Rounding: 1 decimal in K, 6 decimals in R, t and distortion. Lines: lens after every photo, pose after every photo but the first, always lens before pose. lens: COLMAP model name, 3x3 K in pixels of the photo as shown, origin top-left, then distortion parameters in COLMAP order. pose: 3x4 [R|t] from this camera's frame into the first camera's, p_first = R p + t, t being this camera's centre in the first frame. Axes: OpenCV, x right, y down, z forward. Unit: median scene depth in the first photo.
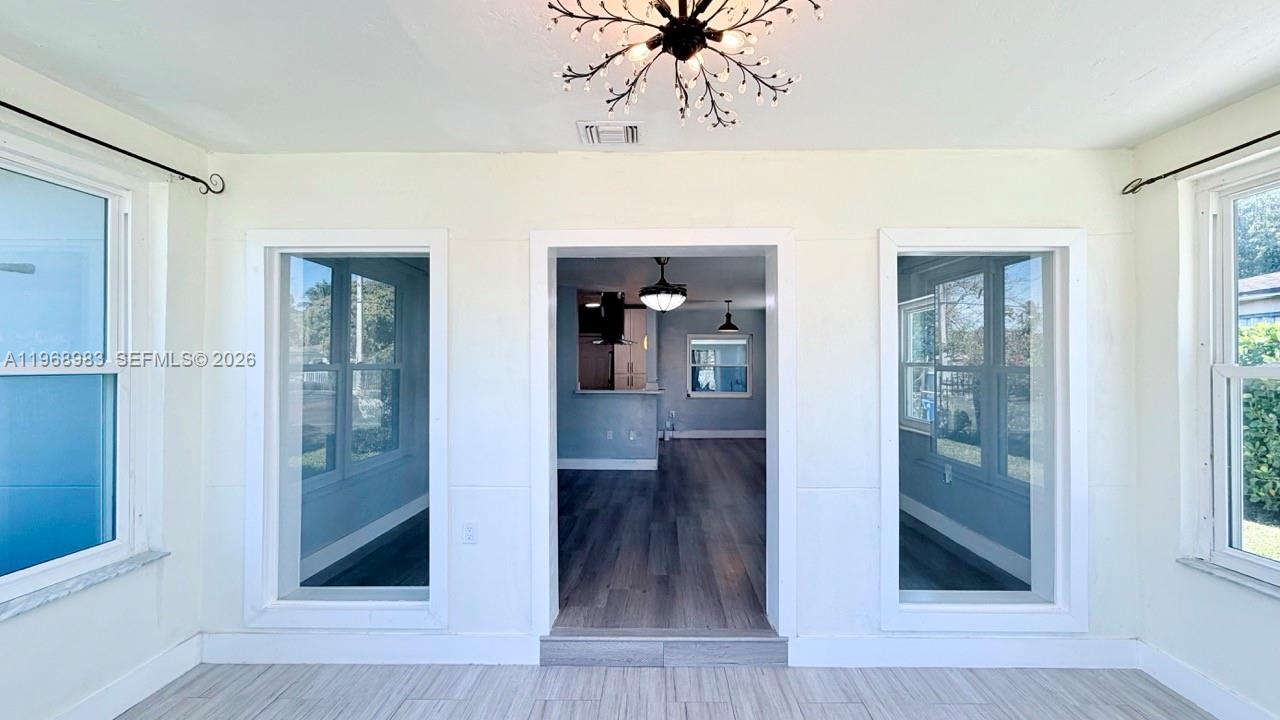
lens RADIAL K [[507.6, 0, 646.8], [0, 507.6, 364.0], [0, 0, 1]] dist [0.000643, -0.000531]
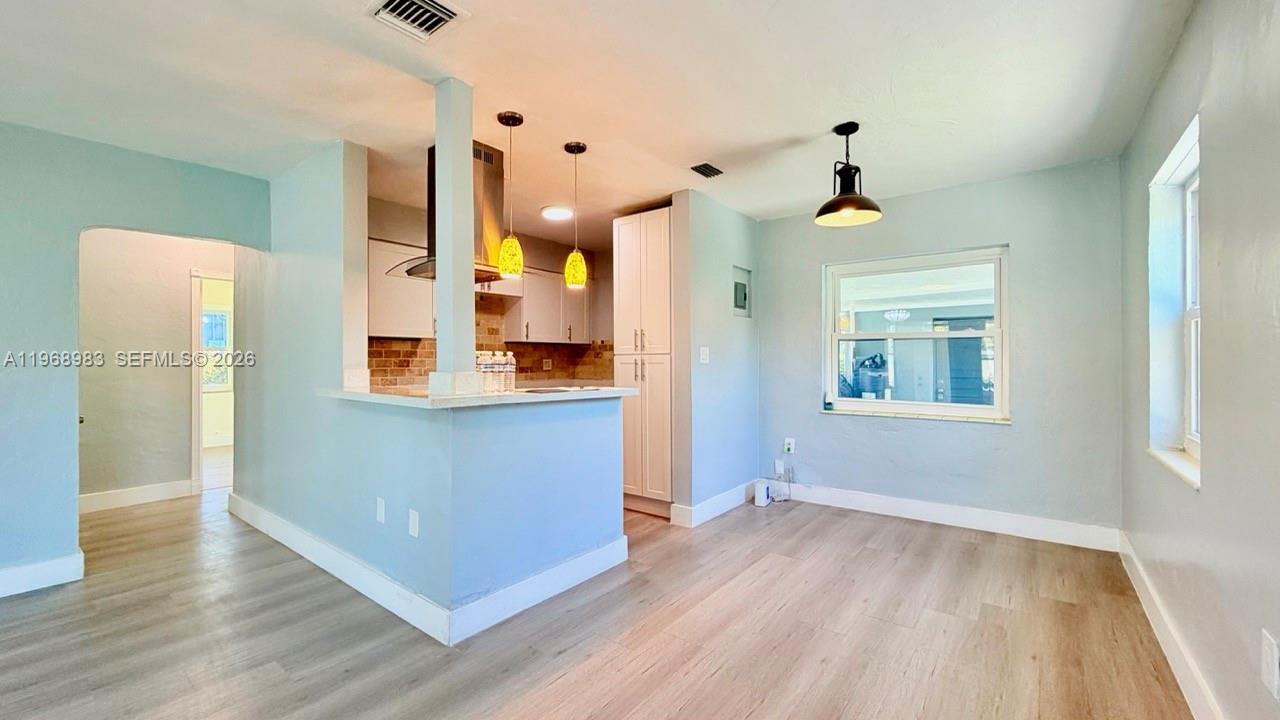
lens RADIAL K [[507.6, 0, 639.3], [0, 507.6, 363.5], [0, 0, 1]] dist [0.000643, -0.000531]
pose [[0.803875, 0.004394, -0.594782, 1.011903], [0.005684, 0.999870, 0.015068, 0.087144], [0.594771, -0.015494, 0.803746, 2.680811]]
